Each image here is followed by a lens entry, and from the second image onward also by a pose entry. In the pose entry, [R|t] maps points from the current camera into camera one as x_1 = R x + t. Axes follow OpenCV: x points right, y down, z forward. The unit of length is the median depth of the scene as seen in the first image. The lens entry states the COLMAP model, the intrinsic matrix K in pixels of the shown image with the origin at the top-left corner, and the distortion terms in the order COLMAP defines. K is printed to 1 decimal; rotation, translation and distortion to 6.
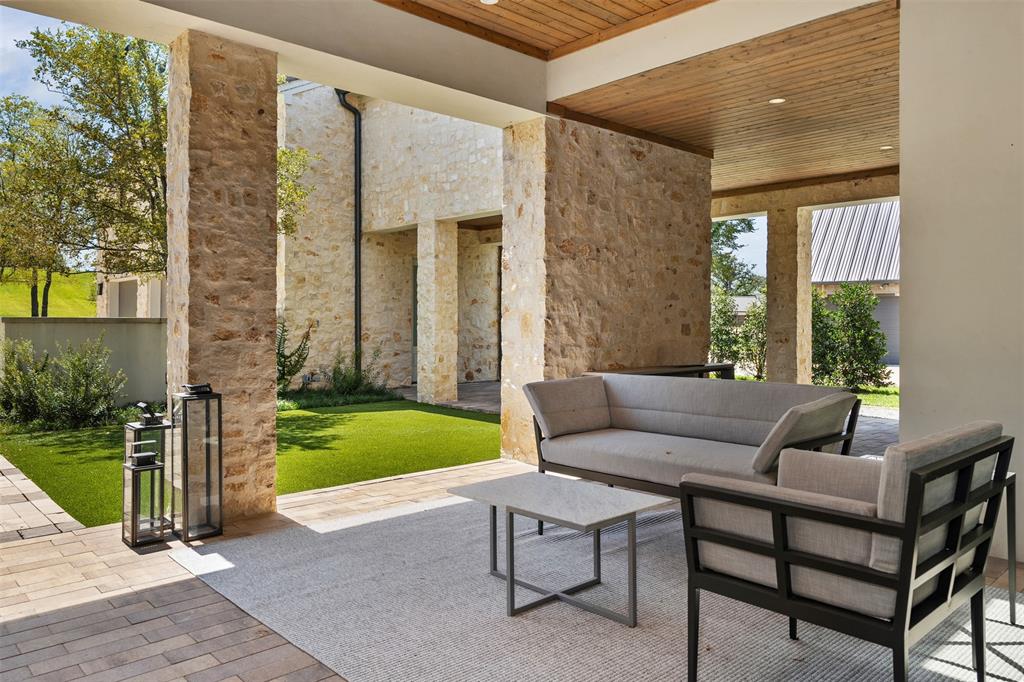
lens RADIAL K [[726.1, 0, 512.0], [0, 726.1, 341.0], [0, 0, 1]] dist [0.000181, 0.000154]
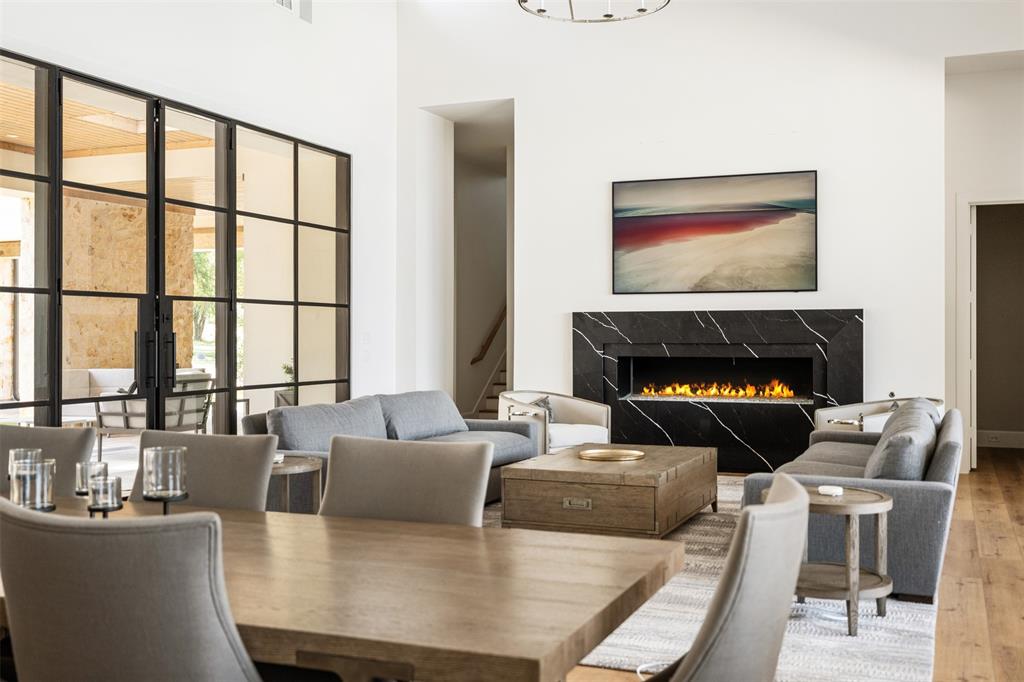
lens RADIAL K [[1066.3, 0, 512.0], [0, 1066.3, 341.0], [0, 0, 1]] dist [-0.005198, -0.009770]
pose [[0.911177, -0.001127, 0.412013, 0.002987], [0.011312, 0.999688, -0.022283, 0.032029], [-0.411859, 0.024964, 0.910905, -1.204031]]
